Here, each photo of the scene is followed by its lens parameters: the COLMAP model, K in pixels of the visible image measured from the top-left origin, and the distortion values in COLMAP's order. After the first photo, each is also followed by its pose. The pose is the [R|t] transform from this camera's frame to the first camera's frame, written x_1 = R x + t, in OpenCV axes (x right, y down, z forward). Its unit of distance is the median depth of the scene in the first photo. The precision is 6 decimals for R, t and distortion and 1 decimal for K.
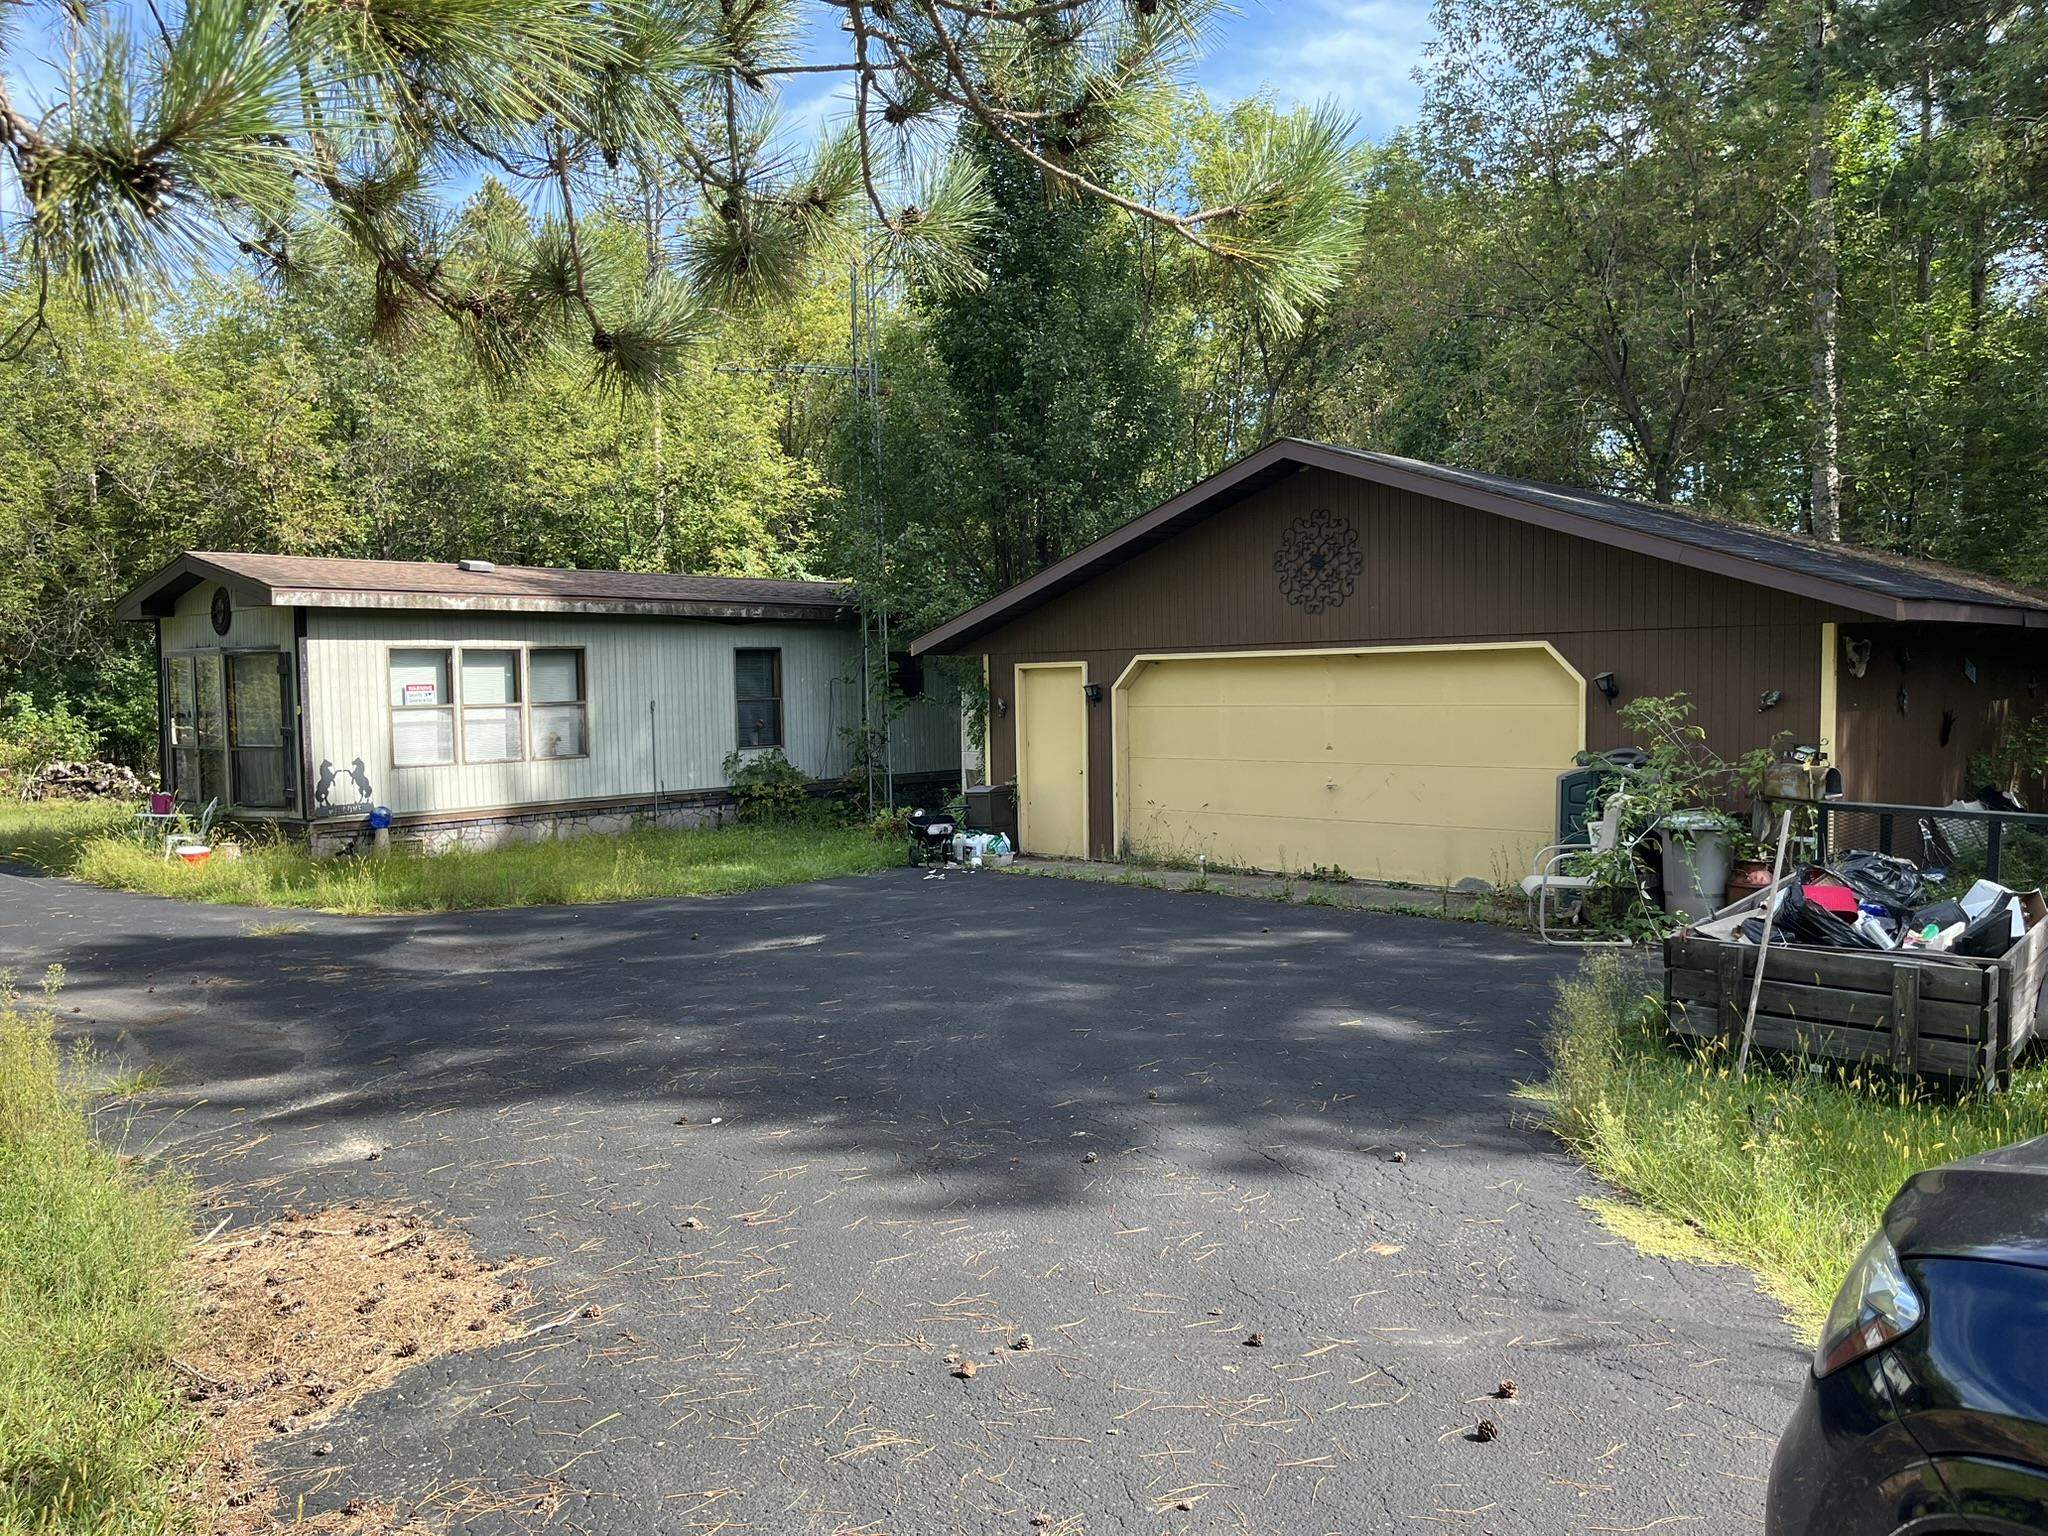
lens RADIAL K [[1553.5, 0, 1020.2], [0, 1553.5, 776.2], [0, 0, 1]] dist [0.062228, -0.066857]
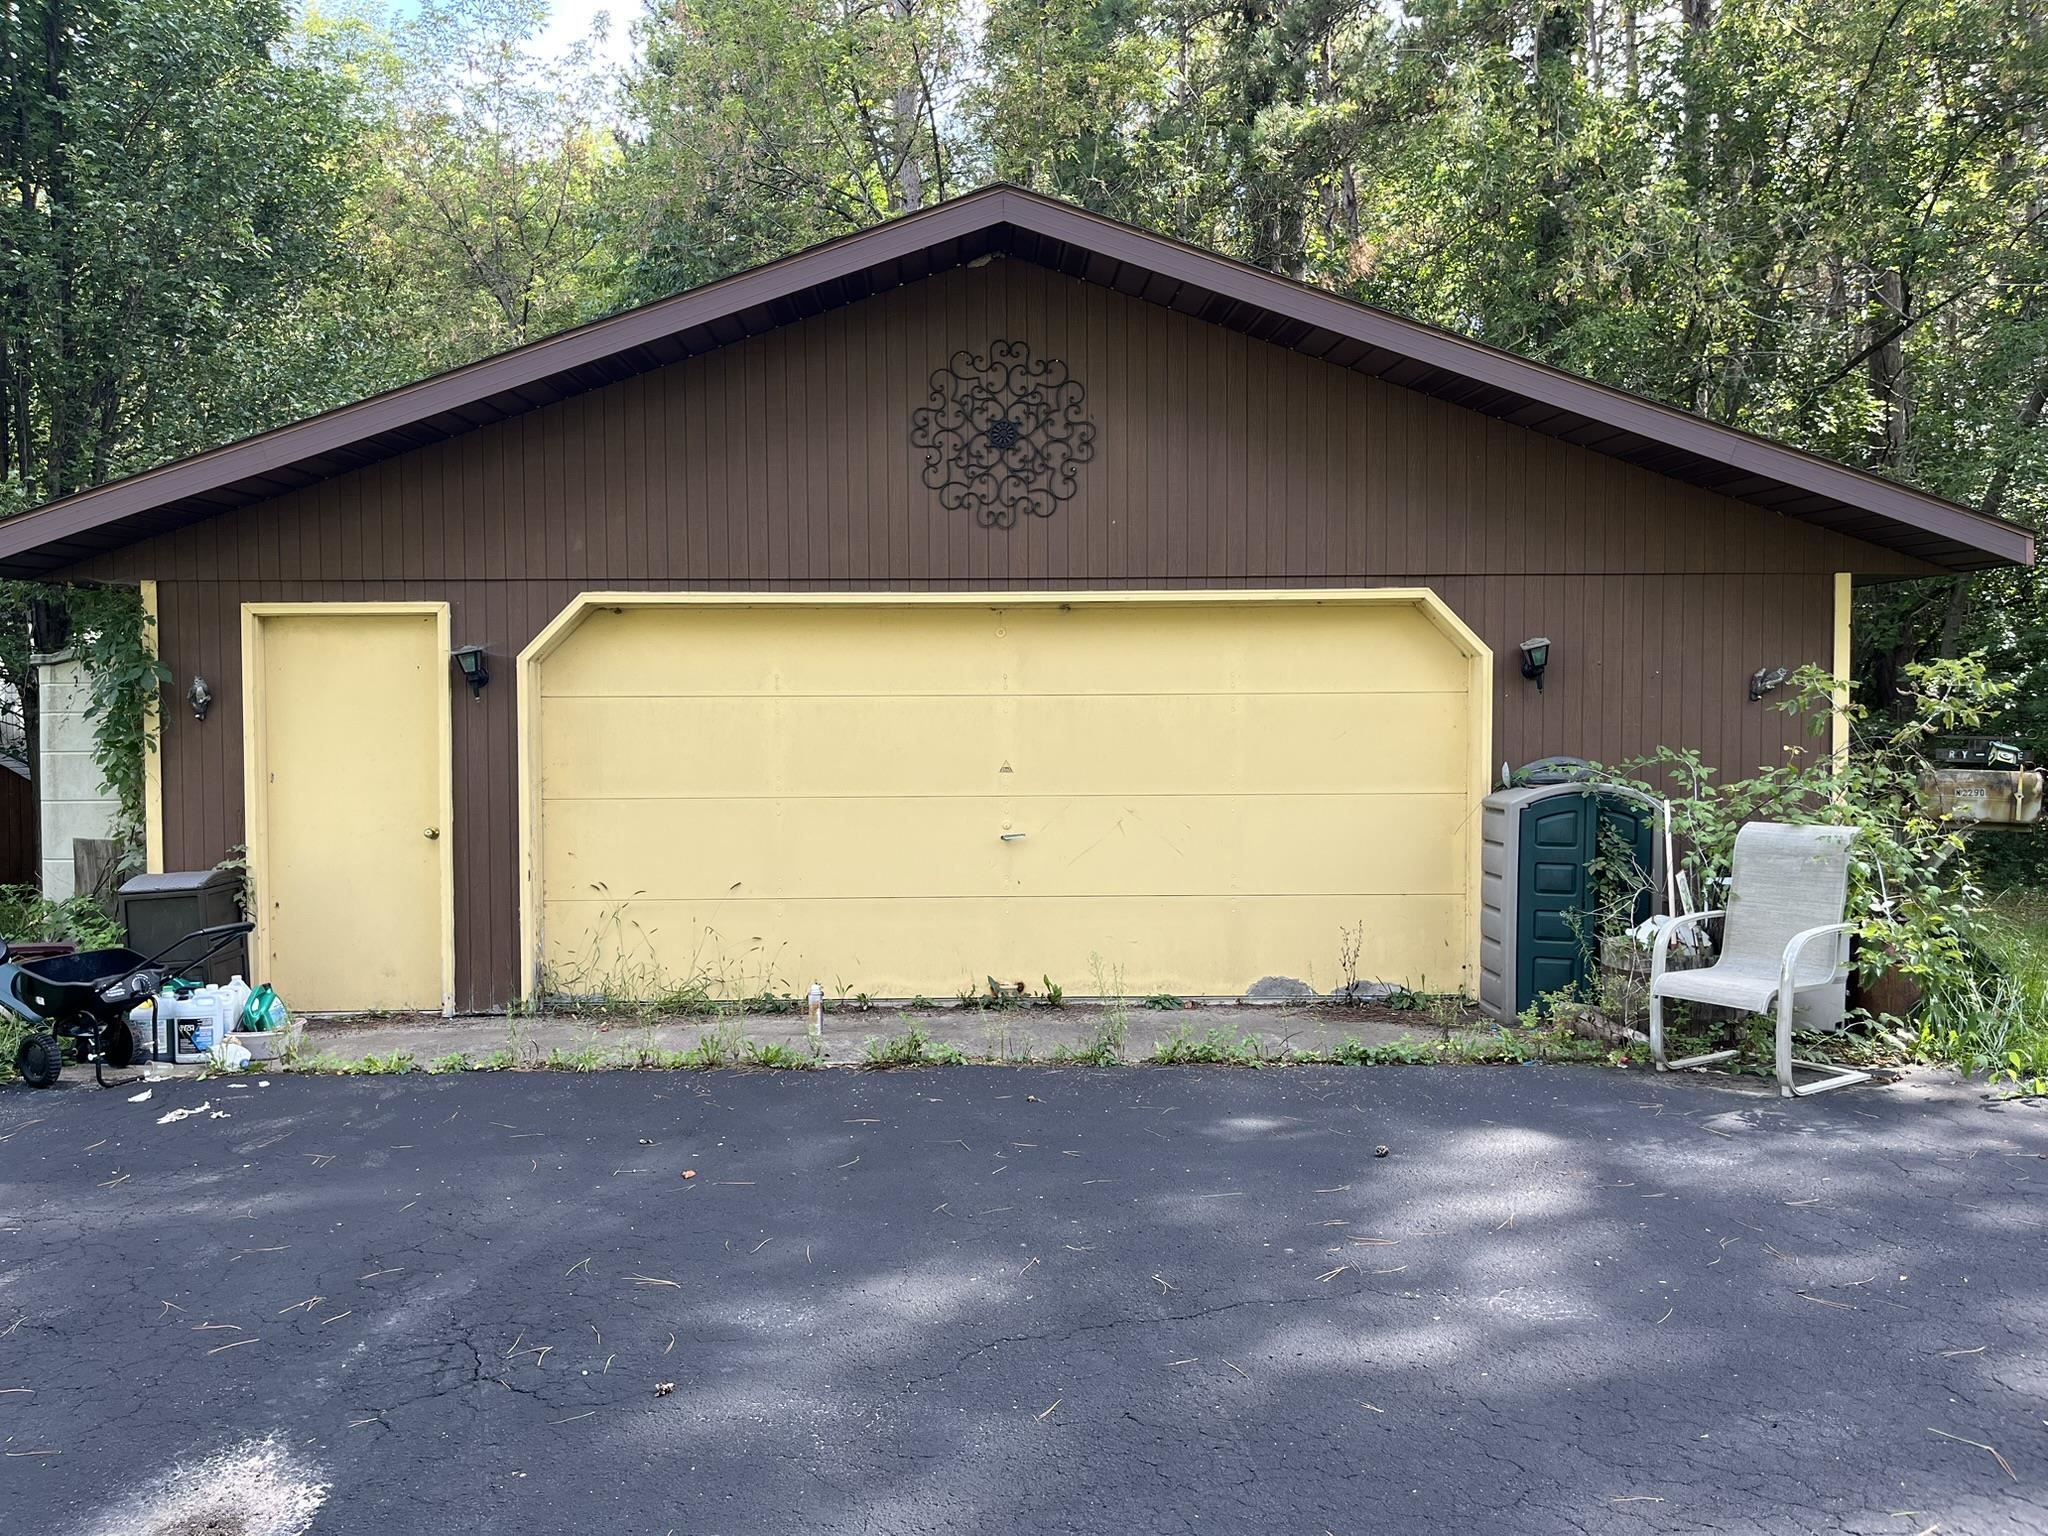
lens RADIAL K [[1553.5, 0, 1023.7], [0, 1553.5, 751.5], [0, 0, 1]] dist [0.062228, -0.066857]
pose [[0.710405, -0.004489, 0.703778, -0.194437], [0.036754, 0.998852, -0.030729, -0.007015], [-0.702832, 0.047697, 0.709755, 0.600550]]
